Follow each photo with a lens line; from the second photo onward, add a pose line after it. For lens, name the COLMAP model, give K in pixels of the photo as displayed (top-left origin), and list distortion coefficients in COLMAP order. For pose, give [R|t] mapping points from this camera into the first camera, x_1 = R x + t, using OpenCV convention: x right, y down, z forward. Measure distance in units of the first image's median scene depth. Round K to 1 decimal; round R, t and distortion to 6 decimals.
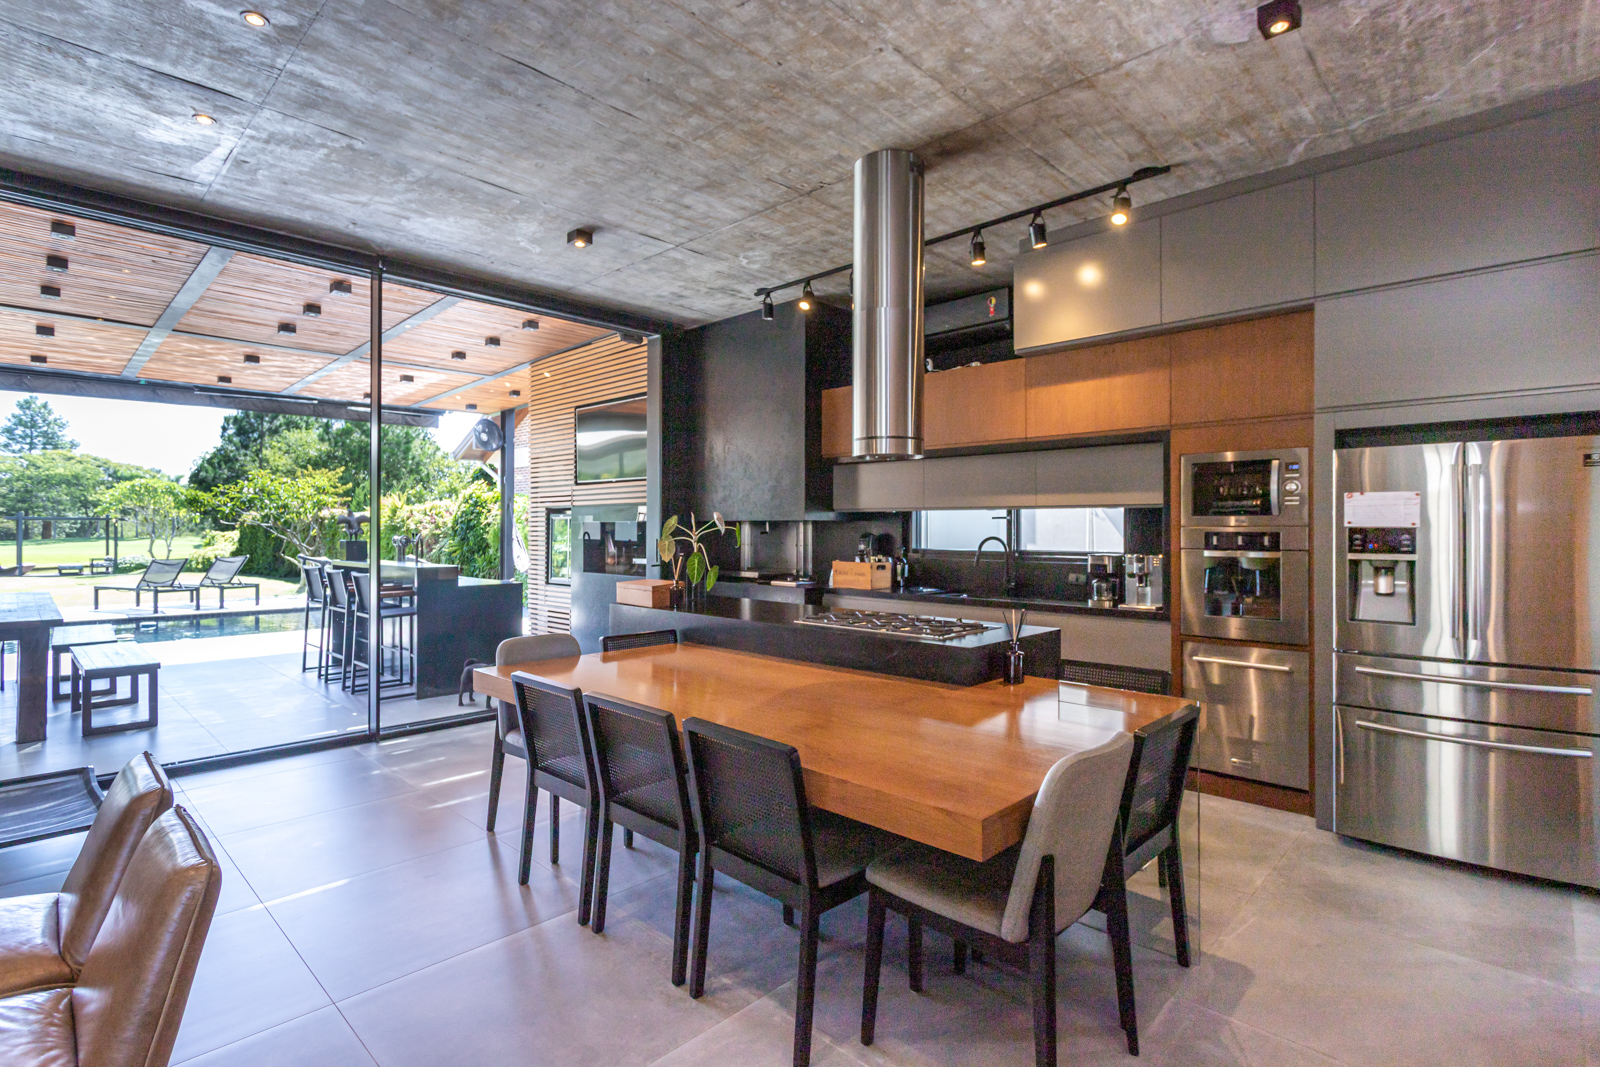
lens RADIAL K [[768.3, 0, 807.0], [0, 768.3, 524.2], [0, 0, 1]] dist [0.001168, 0.001776]
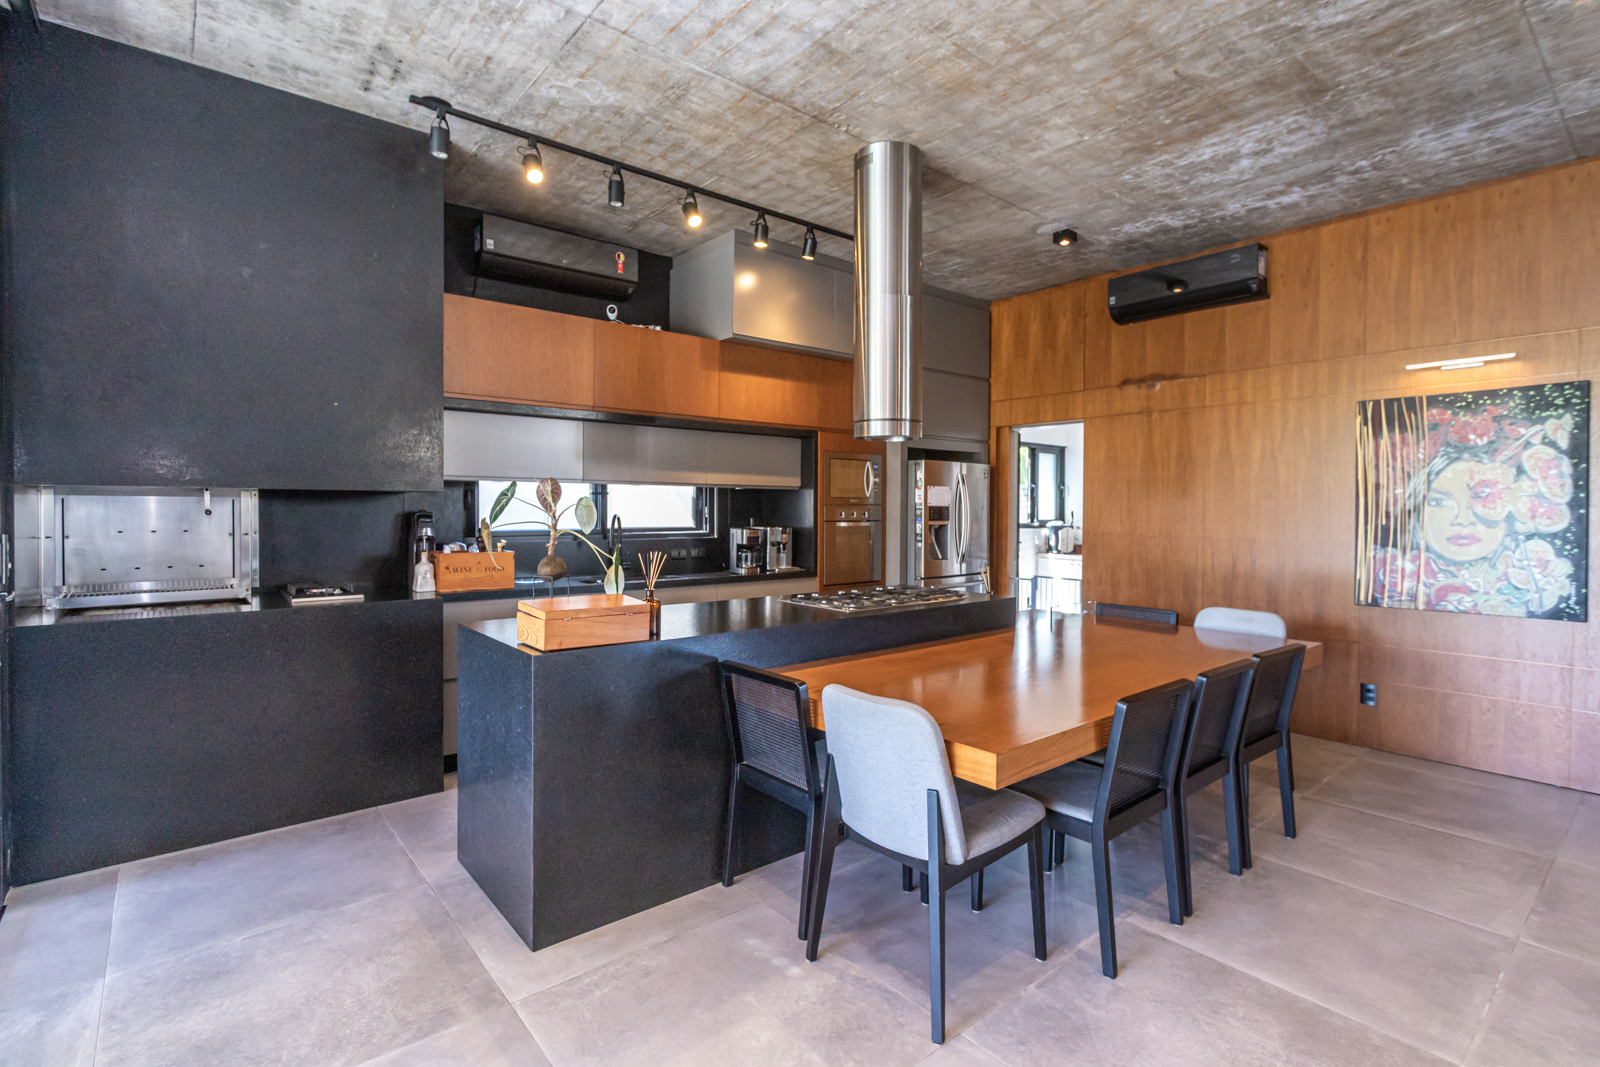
lens RADIAL K [[768.3, 0, 793.9], [0, 768.3, 527.2], [0, 0, 1]] dist [0.001168, 0.001776]
pose [[0.123909, -0.030171, 0.991835, -0.791814], [-0.010139, 0.999447, 0.031669, 0.000829], [-0.992242, -0.013980, 0.123535, 0.830219]]
